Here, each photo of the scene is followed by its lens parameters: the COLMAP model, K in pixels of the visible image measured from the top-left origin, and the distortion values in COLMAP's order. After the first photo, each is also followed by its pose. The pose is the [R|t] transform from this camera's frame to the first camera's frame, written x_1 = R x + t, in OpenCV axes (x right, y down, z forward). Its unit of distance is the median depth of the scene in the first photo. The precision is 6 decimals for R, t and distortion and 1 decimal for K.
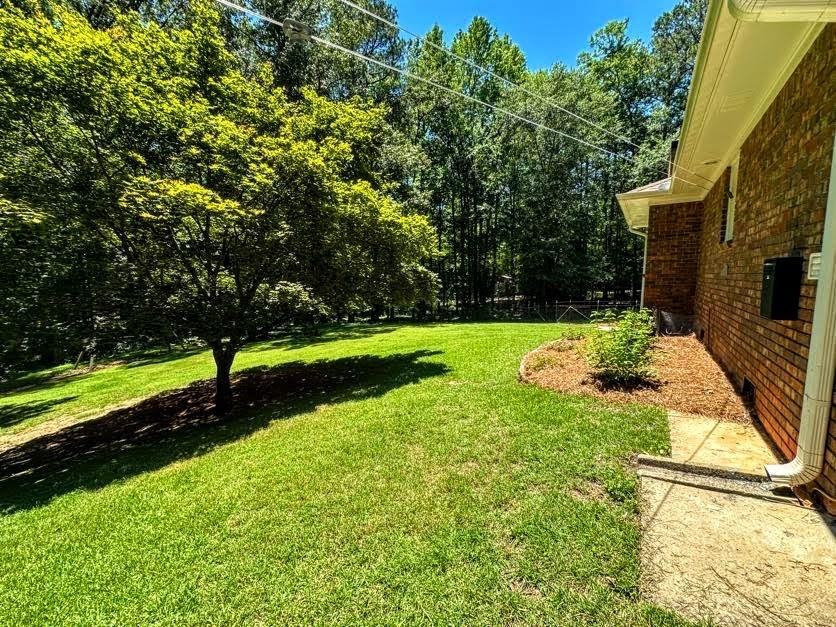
lens RADIAL K [[331.1, 0, 423.0], [0, 331.1, 316.7], [0, 0, 1]] dist [-0.006054, 0.000694]
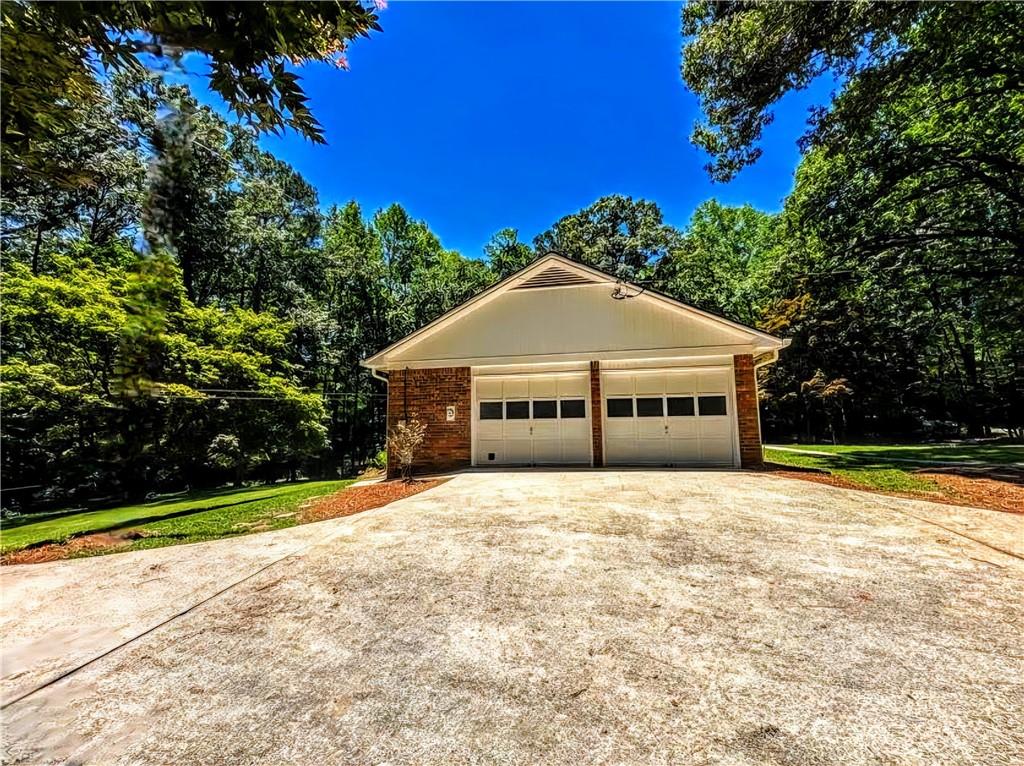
lens RADIAL K [[405.6, 0, 519.5], [0, 405.6, 380.6], [0, 0, 1]] dist [-0.006054, 0.000694]
pose [[0.917804, 0.040650, 0.394947, 0.037274], [0.056500, 0.971249, -0.231264, 0.044484], [-0.392992, 0.234570, 0.889120, -0.352300]]
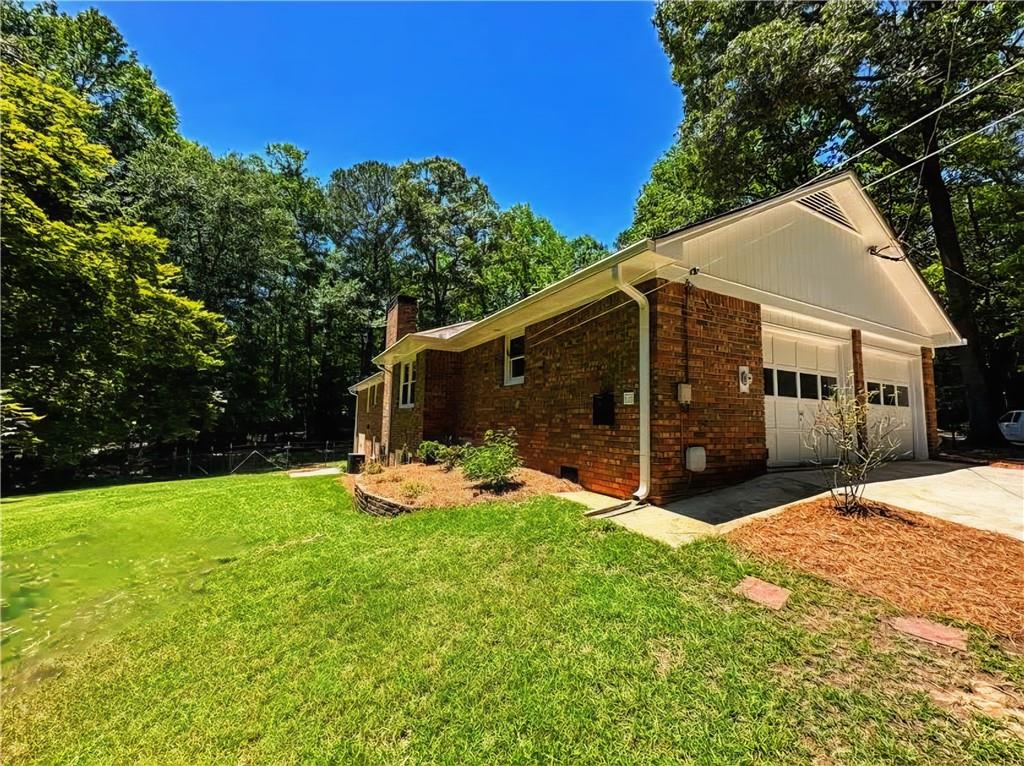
lens RADIAL K [[405.6, 0, 511.0], [0, 405.6, 386.9], [0, 0, 1]] dist [-0.006054, 0.000694]
pose [[0.462170, 0.089950, 0.882218, -0.119423], [0.083507, 0.986007, -0.144279, 0.007457], [-0.882851, 0.140353, 0.448191, 0.033853]]
